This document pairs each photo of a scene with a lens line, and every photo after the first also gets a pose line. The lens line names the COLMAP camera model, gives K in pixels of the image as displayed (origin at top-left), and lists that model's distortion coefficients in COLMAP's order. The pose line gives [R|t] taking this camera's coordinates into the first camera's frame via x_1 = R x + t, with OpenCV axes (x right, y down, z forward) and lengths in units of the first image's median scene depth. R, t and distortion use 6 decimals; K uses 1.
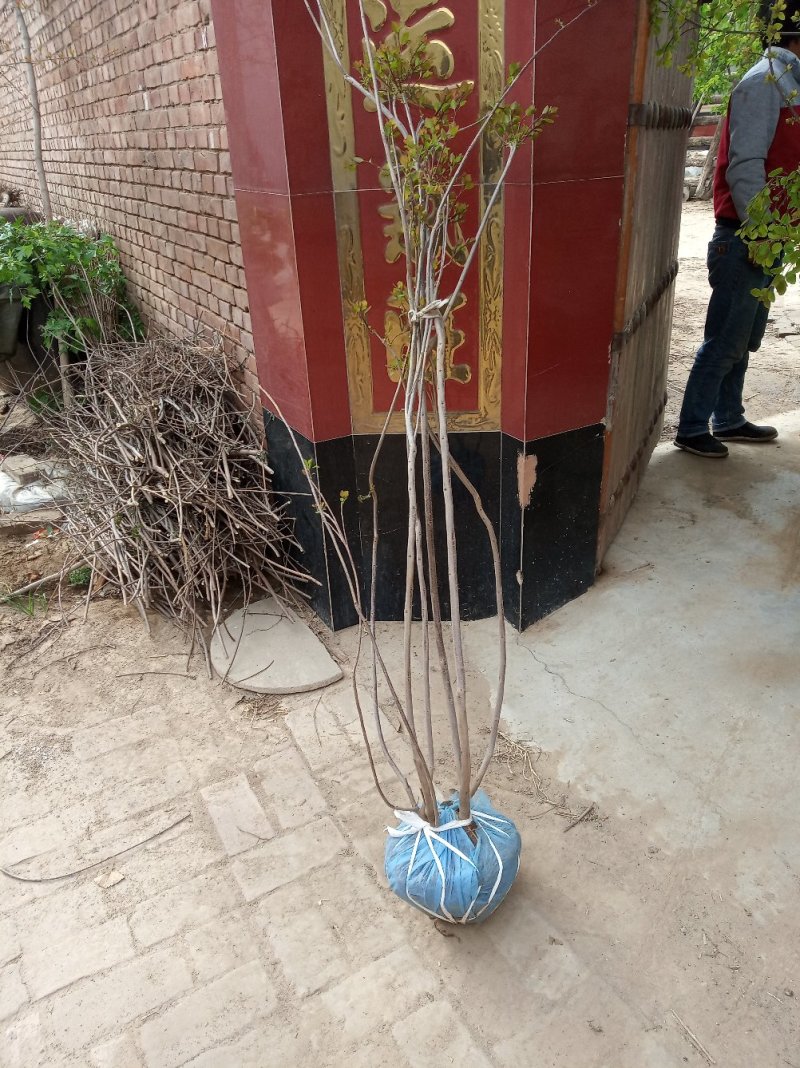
lens RADIAL K [[817.3, 0, 381.2], [0, 817.3, 531.8], [0, 0, 1]] dist [0.014197, -0.047121]
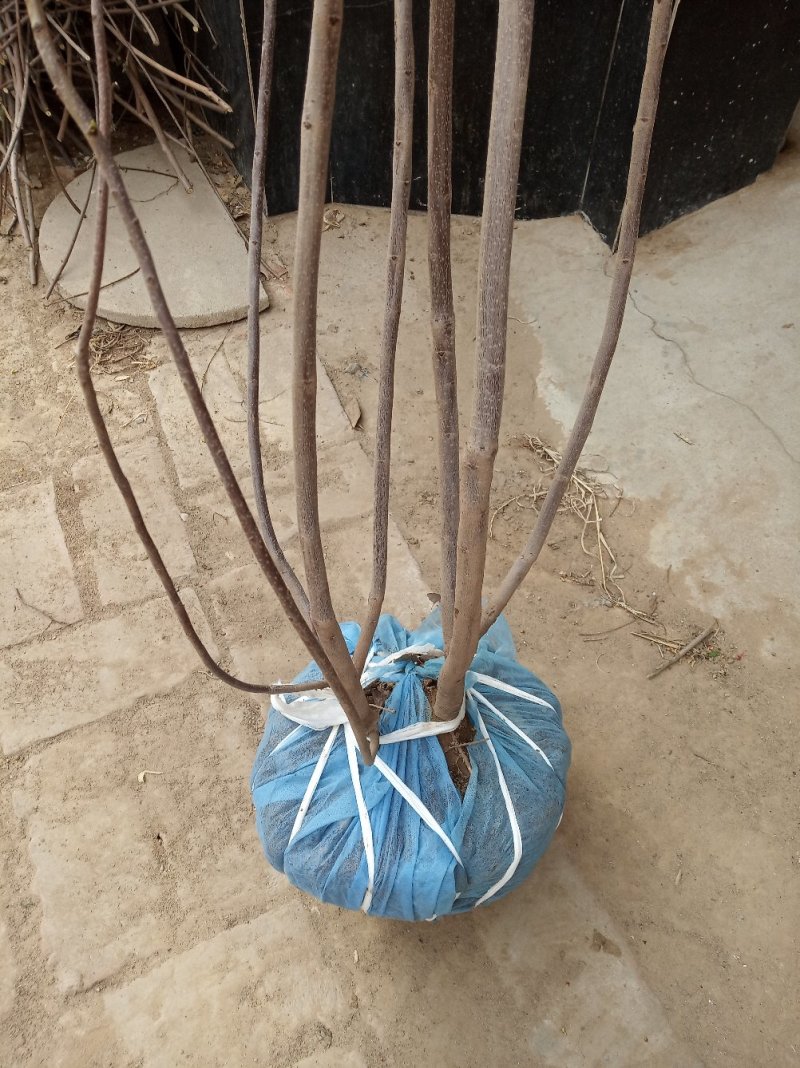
lens RADIAL K [[817.3, 0, 381.2], [0, 817.3, 531.8], [0, 0, 1]] dist [0.014197, -0.047121]
pose [[0.995174, 0.098100, -0.002340, 0.056208], [-0.086309, 0.886417, 0.454770, 0.078627], [0.046687, -0.452373, 0.890606, 0.617086]]
